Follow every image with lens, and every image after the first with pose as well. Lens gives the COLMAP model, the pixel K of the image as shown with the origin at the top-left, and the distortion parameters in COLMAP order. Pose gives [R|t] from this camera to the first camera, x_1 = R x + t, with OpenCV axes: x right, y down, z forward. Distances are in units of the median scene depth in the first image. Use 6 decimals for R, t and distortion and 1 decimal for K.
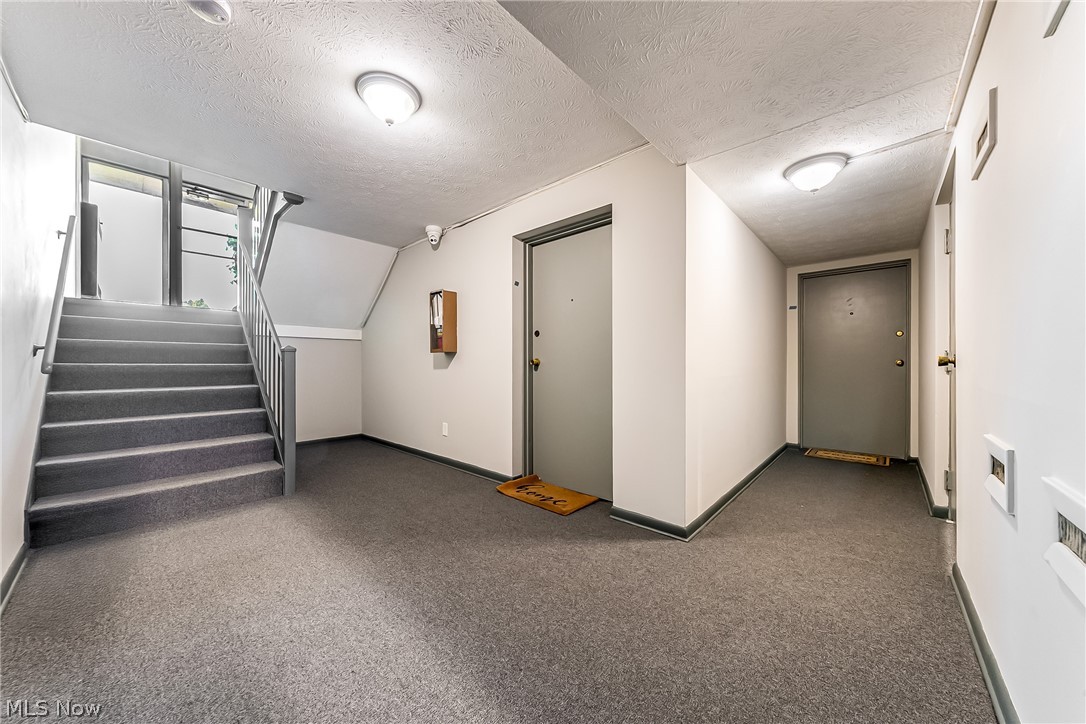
lens RADIAL K [[374.6, 0, 539.9], [0, 374.6, 362.2], [0, 0, 1]] dist [-0.000040, 0.000037]
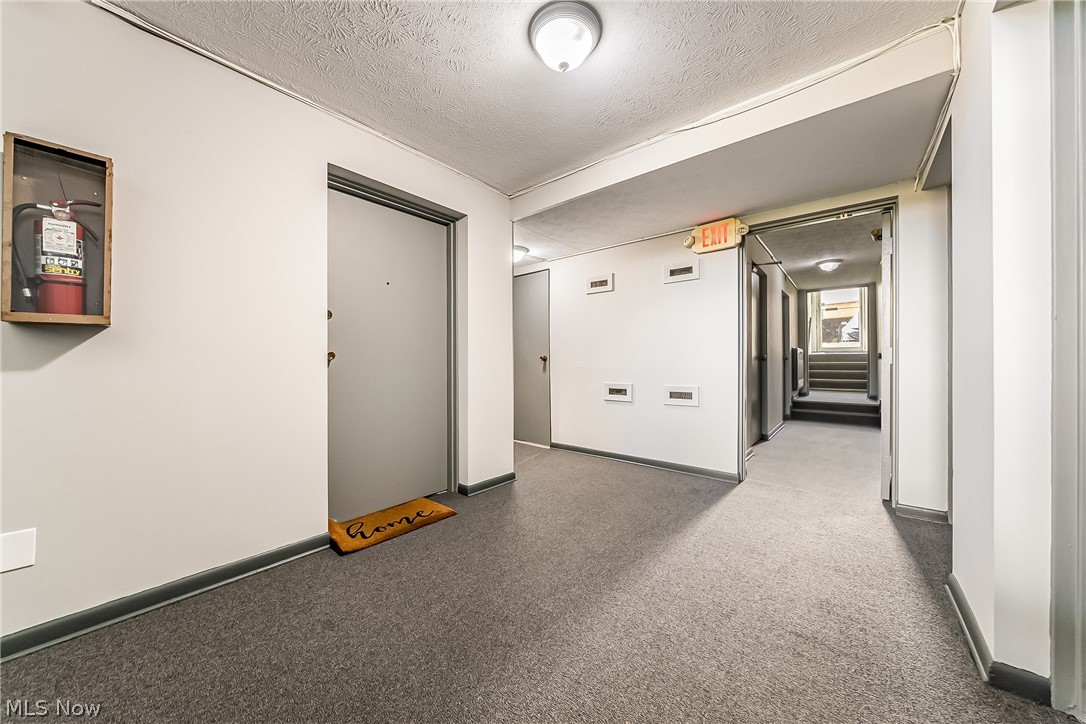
lens RADIAL K [[374.6, 0, 539.9], [0, 374.6, 362.2], [0, 0, 1]] dist [-0.000040, 0.000037]
pose [[-0.039719, -0.002025, 0.999209, -0.957198], [-0.005992, 0.999980, 0.001788, 0.008872], [-0.999193, -0.005916, -0.039731, 0.850814]]
